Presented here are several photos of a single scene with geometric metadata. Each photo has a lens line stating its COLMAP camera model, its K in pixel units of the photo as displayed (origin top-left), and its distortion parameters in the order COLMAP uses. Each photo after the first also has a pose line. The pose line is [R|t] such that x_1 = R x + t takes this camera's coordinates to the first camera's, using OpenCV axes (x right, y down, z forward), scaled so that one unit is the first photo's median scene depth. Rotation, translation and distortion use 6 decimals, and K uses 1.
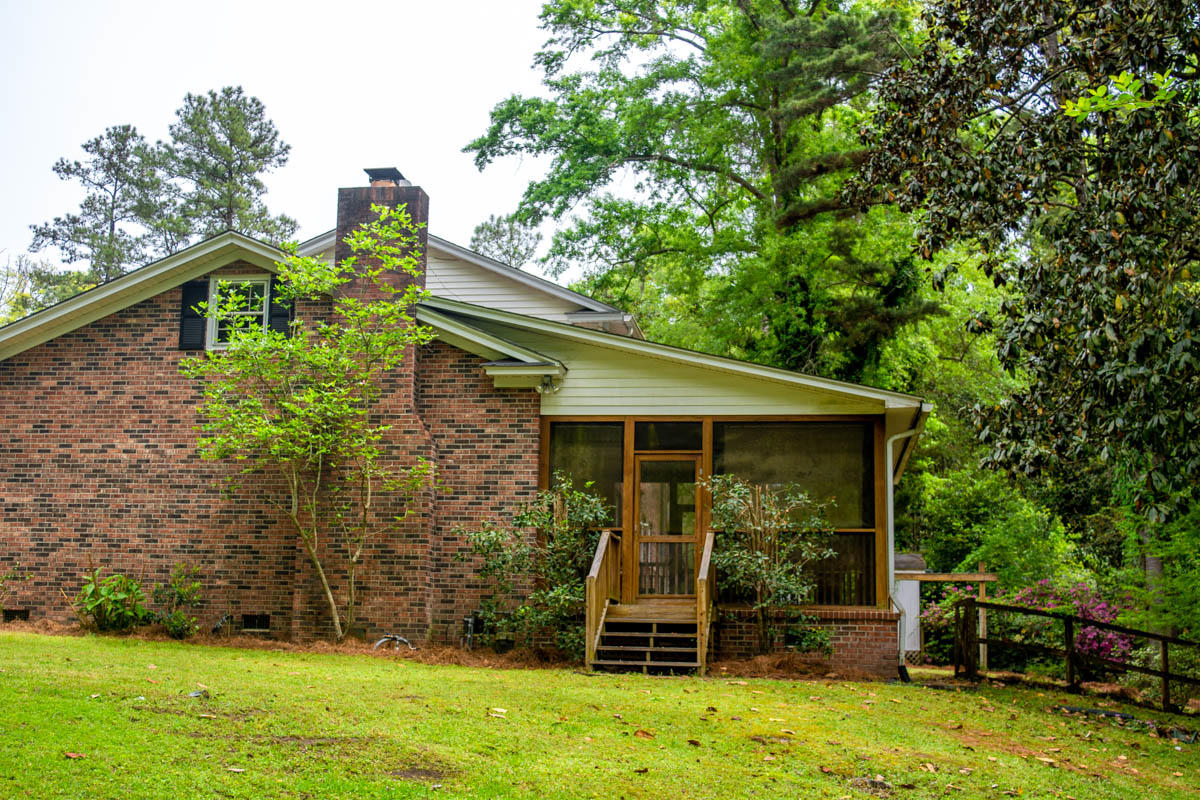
lens RADIAL K [[1540.6, 0, 600.0], [0, 1540.6, 400.0], [0, 0, 1]] dist [-0.044803, 0.048416]
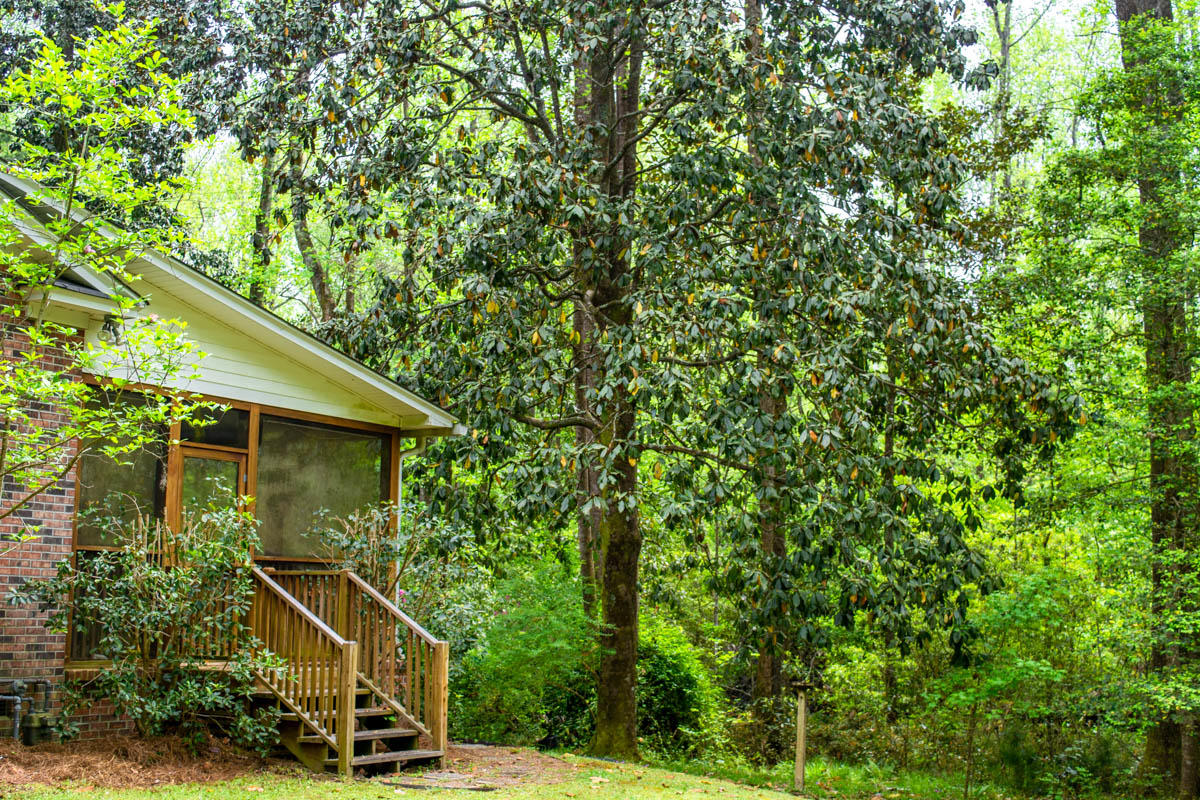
lens RADIAL K [[1540.6, 0, 600.0], [0, 1540.6, 400.0], [0, 0, 1]] dist [-0.044803, 0.048416]
pose [[0.392130, 0.111269, 0.913156, -0.540245], [-0.163056, 0.985347, -0.050045, 0.018152], [-0.905344, -0.129271, 0.404527, 0.539105]]
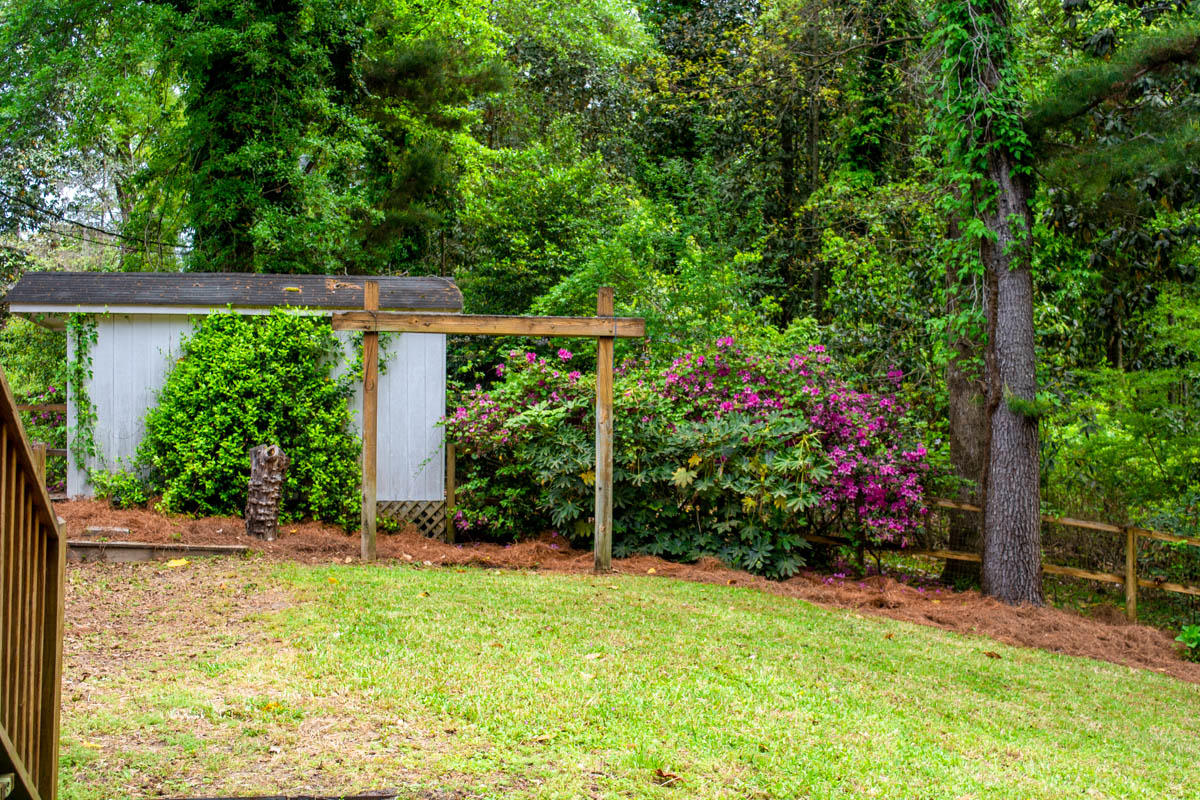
lens RADIAL K [[1540.6, 0, 600.0], [0, 1540.6, 400.0], [0, 0, 1]] dist [-0.044803, 0.048416]
pose [[0.955518, -0.002484, 0.294922, 0.247055], [-0.041664, 0.988800, 0.143315, 0.145466], [-0.291975, -0.149227, 0.944712, 1.175204]]
